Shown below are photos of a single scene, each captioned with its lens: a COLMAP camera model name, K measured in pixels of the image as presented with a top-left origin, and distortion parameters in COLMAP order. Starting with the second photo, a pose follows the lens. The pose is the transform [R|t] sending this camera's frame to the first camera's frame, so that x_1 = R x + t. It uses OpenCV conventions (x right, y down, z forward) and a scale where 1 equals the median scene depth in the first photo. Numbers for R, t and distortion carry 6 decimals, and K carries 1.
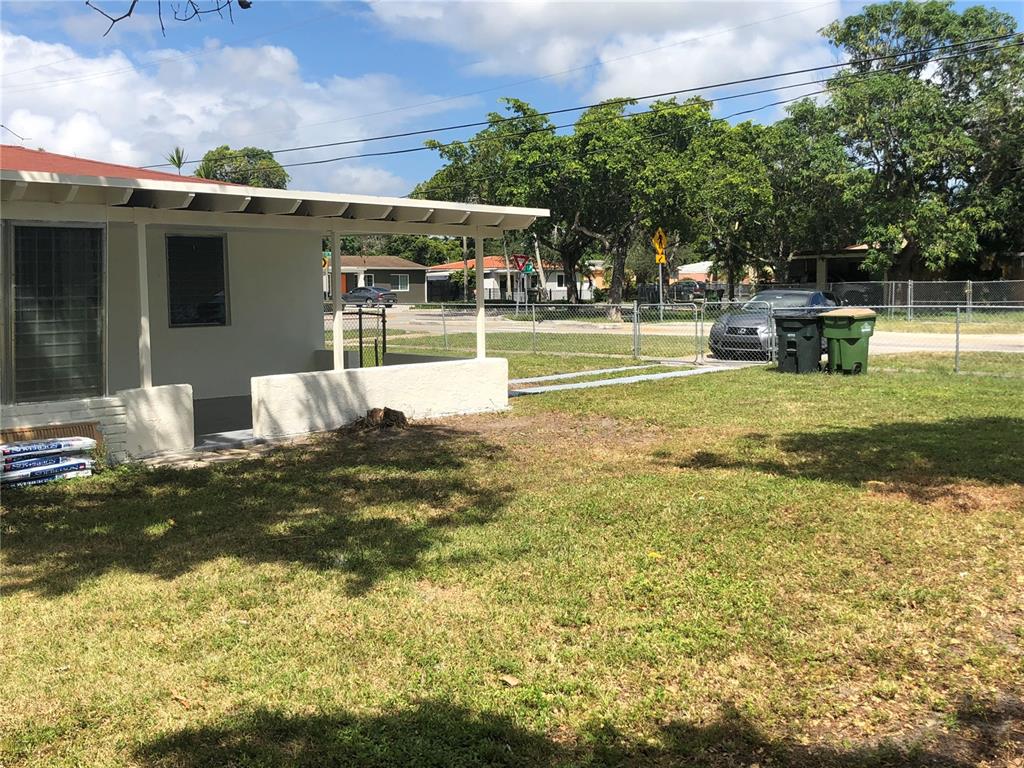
lens RADIAL K [[1104.8, 0, 512.0], [0, 1104.8, 384.0], [0, 0, 1]] dist [0.086989, 0.000707]
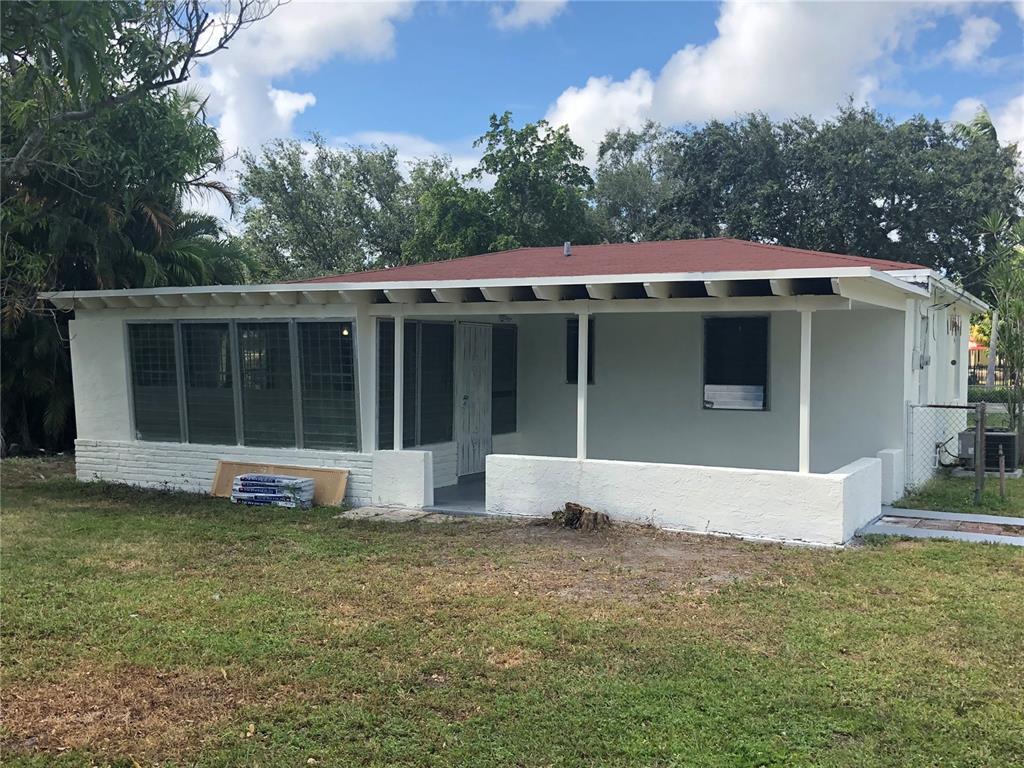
lens RADIAL K [[1104.8, 0, 512.0], [0, 1104.8, 384.0], [0, 0, 1]] dist [0.086989, 0.000707]
pose [[0.244926, 0.023758, -0.969251, 0.932252], [-0.108644, 0.994076, -0.003087, -0.085620], [0.963436, 0.106059, 0.246056, 0.890542]]
